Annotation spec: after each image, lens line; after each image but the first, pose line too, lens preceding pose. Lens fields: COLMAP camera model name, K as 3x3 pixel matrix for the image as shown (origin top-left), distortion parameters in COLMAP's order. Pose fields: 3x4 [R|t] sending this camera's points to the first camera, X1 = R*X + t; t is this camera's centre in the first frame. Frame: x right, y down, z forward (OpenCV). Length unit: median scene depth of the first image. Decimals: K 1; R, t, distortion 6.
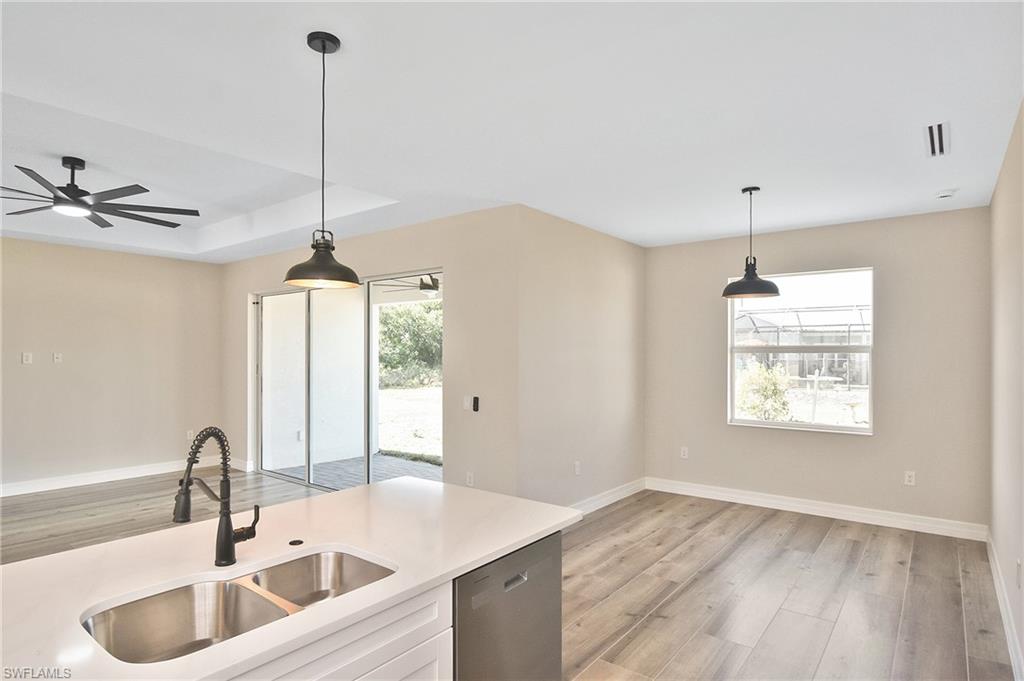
lens RADIAL K [[557.5, 0, 494.8], [0, 557.5, 356.6], [0, 0, 1]] dist [-0.016309, -0.001468]
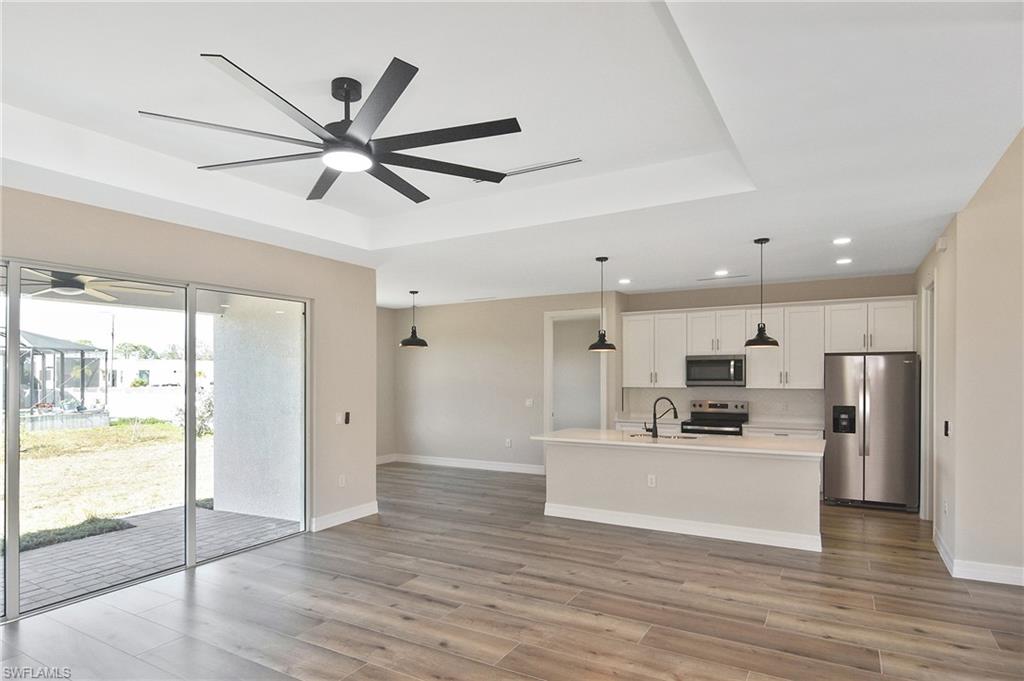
lens RADIAL K [[560.4, 0, 488.4], [0, 560.4, 376.5], [0, 0, 1]] dist [0.004315, 0.000132]
pose [[-0.102276, -0.003292, 0.994751, -1.165427], [0.009479, 0.999946, 0.004284, -0.008041], [-0.994711, 0.009867, -0.102240, 0.722560]]
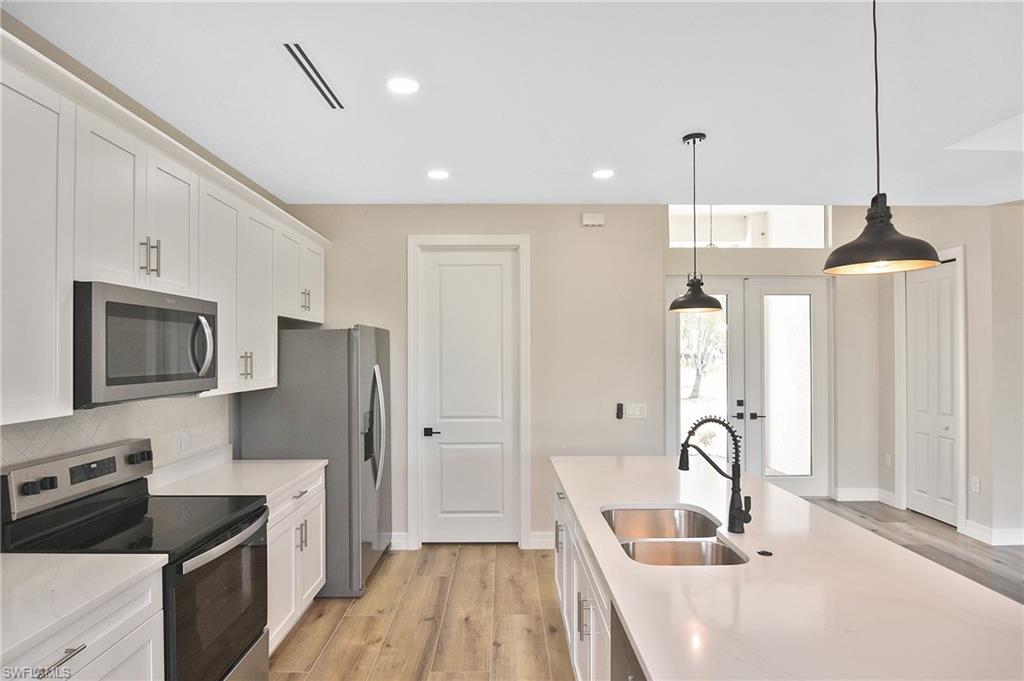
lens RADIAL K [[546.2, 0, 503.4], [0, 546.2, 350.4], [0, 0, 1]] dist [-0.022277, -0.000669]
pose [[-0.781565, -0.002863, -0.623817, 0.198733], [-0.000937, 0.999994, -0.003414, -0.007646], [0.623823, -0.002084, -0.781563, 0.494367]]
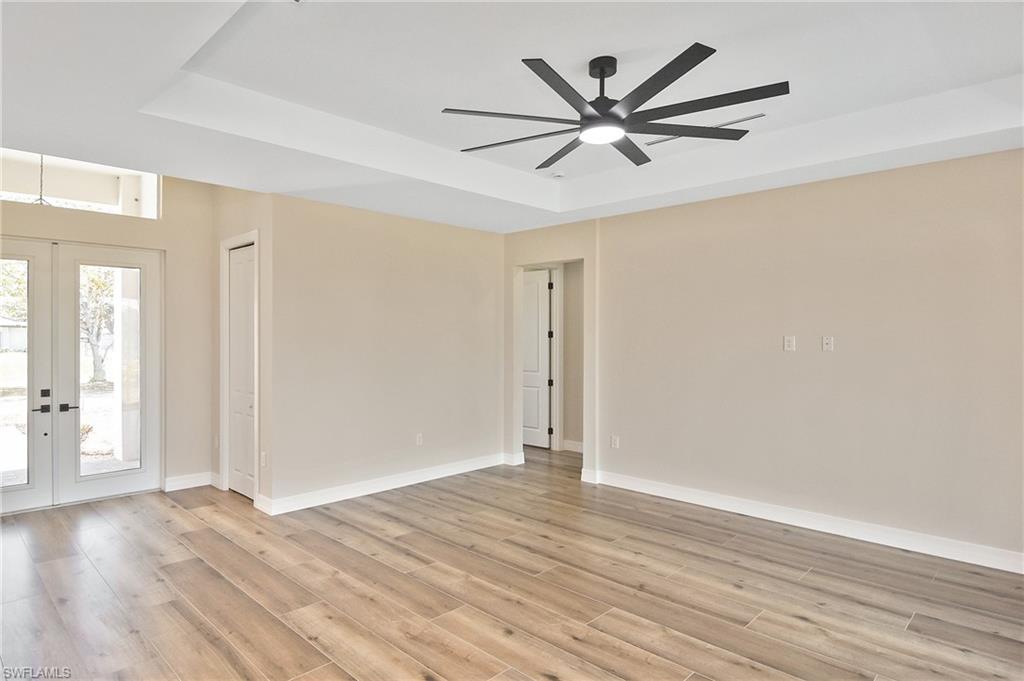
lens RADIAL K [[572.9, 0, 446.1], [0, 572.9, 337.7], [0, 0, 1]] dist [-0.007937, 0.001961]
pose [[-0.146189, 0.004053, -0.989248, -0.012909], [-0.005641, 0.999972, 0.004931, -0.007035], [0.989241, 0.006302, -0.146162, 0.730949]]
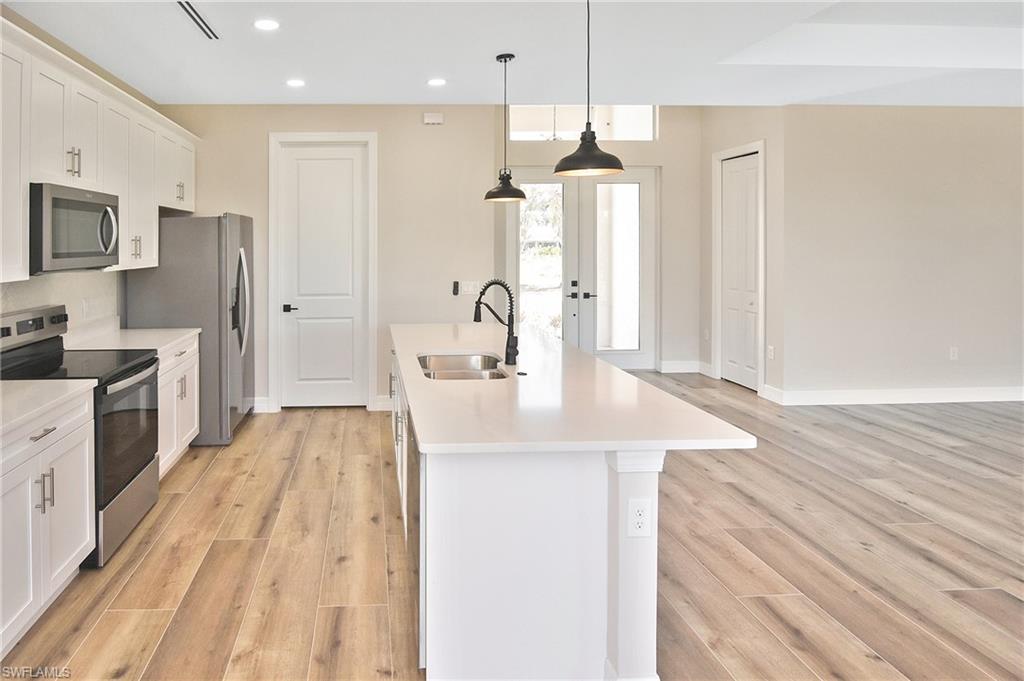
lens RADIAL K [[587.5, 0, 381.6], [0, 587.5, 247.1], [0, 0, 1]] dist [-0.019087, 0.000145]
pose [[-0.763854, 0.008903, -0.645328, 0.288634], [0.002927, 0.999942, 0.010332, -0.000707], [0.645382, 0.006003, -0.763836, 0.639889]]
